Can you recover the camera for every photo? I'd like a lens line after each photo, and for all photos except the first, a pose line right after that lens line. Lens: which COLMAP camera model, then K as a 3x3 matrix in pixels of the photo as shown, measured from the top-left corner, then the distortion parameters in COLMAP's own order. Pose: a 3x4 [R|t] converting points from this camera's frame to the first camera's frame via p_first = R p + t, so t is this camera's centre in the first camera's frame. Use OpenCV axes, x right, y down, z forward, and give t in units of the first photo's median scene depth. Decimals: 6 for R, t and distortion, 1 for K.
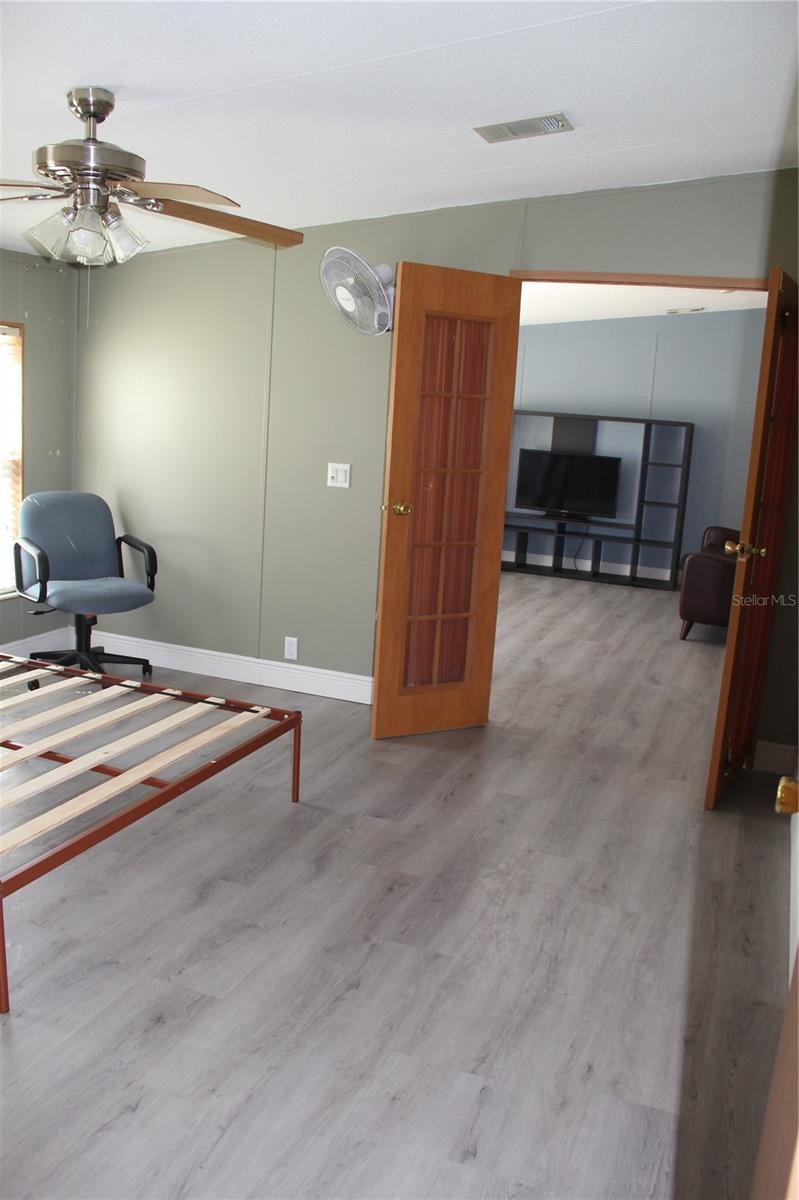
lens RADIAL K [[1001.7, 0, 395.9], [0, 1001.7, 614.5], [0, 0, 1]] dist [-0.197649, 0.182115]
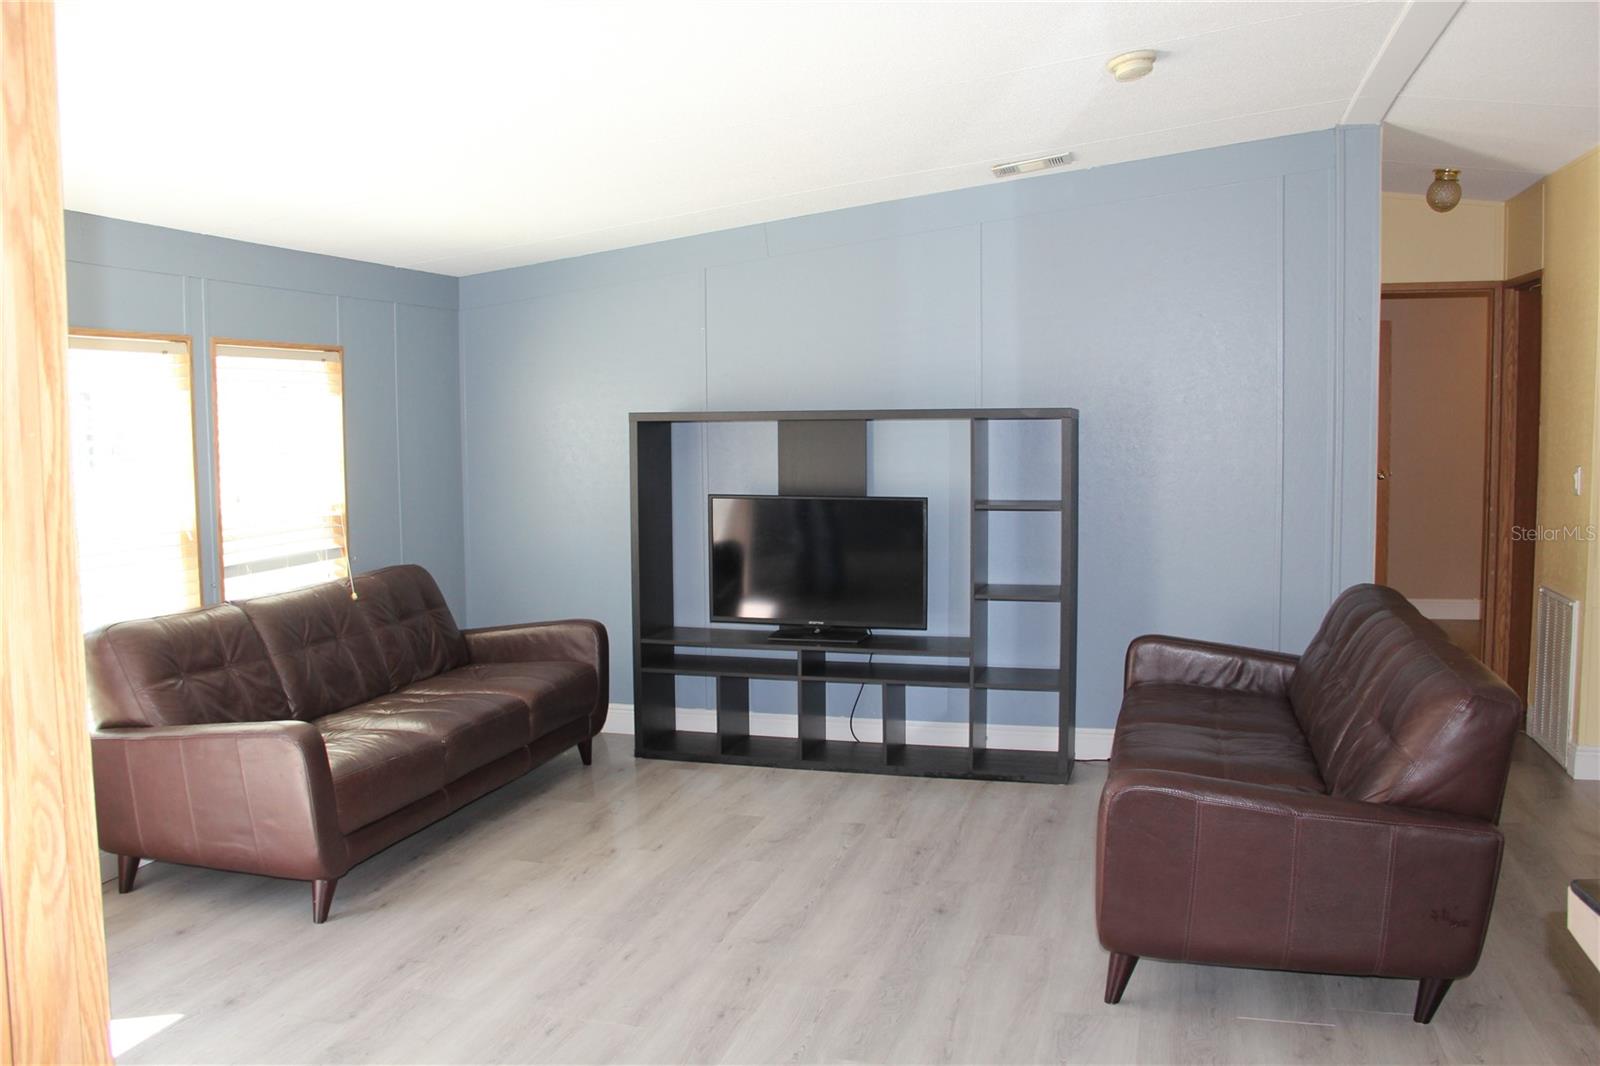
lens RADIAL K [[1335.6, 0, 780.0], [0, 1335.6, 534.5], [0, 0, 1]] dist [-0.197649, 0.182115]
pose [[0.994035, -0.076590, 0.077640, 0.226876], [0.085284, 0.989619, -0.115674, -0.155359], [-0.067975, 0.121606, 0.990248, 0.804254]]
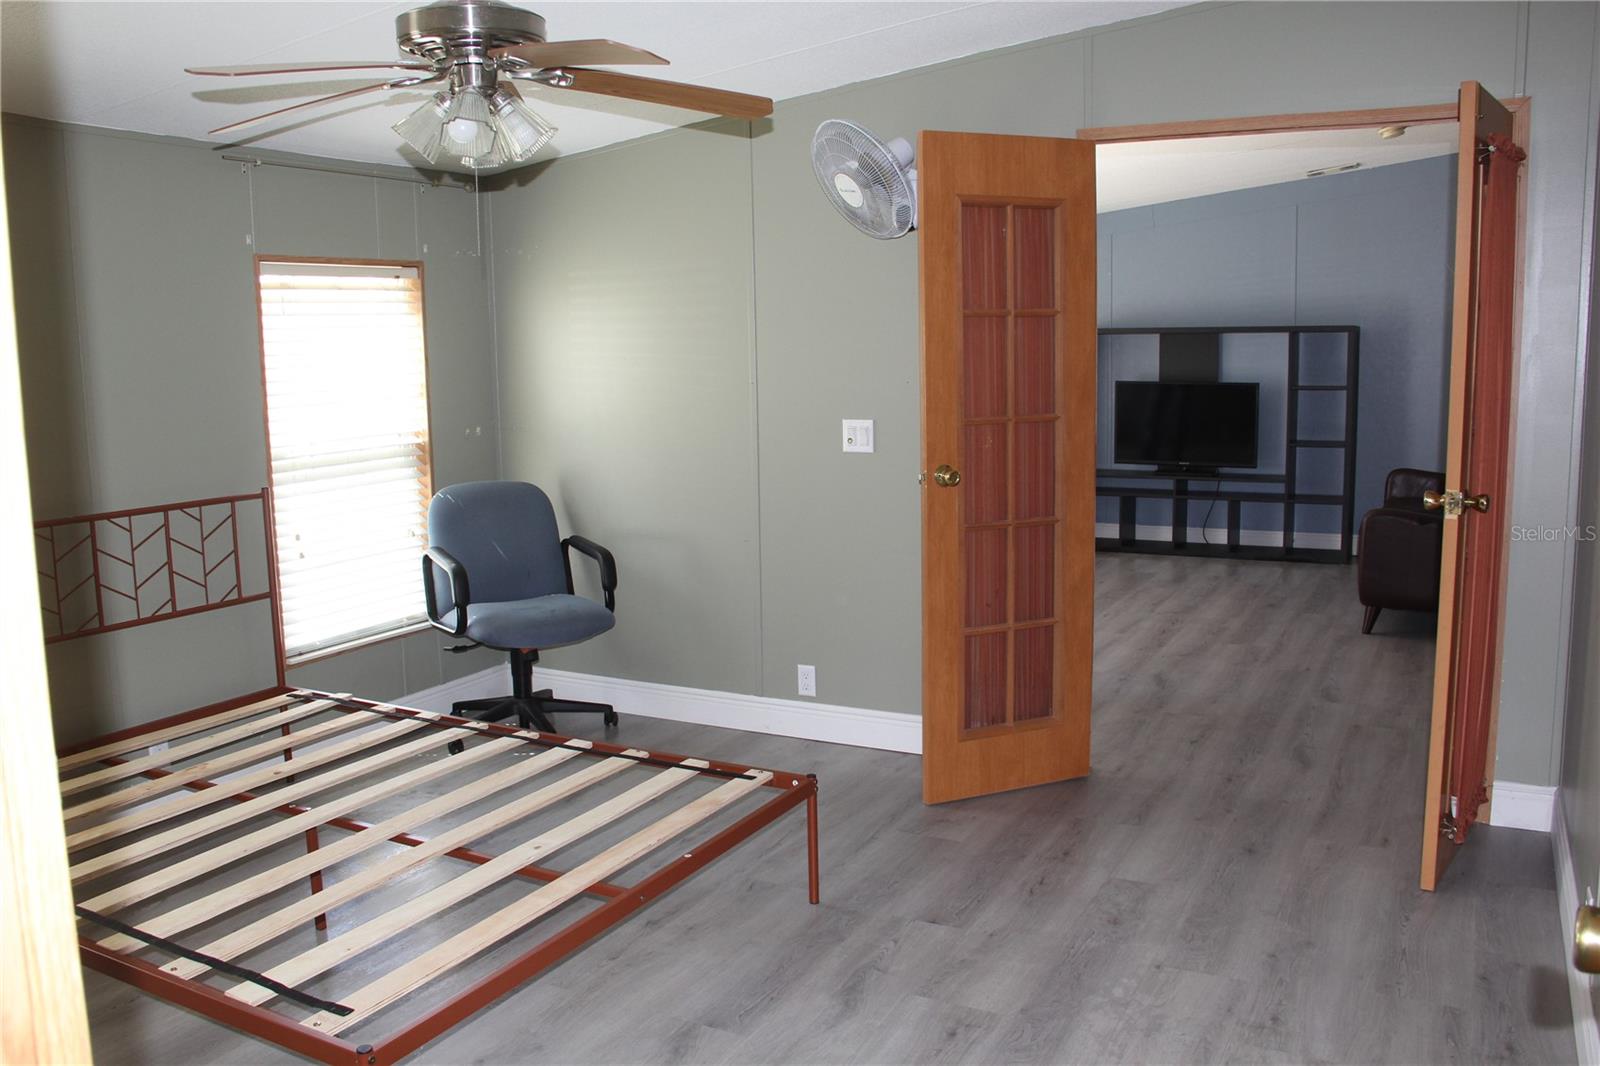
lens RADIAL K [[1335.6, 0, 780.0], [0, 1335.6, 534.5], [0, 0, 1]] dist [-0.197649, 0.182115]
pose [[0.988790, -0.062209, -0.135736, 0.013941], [0.053241, 0.996214, -0.068727, -0.006503], [0.139498, 0.060730, 0.988358, 0.054842]]
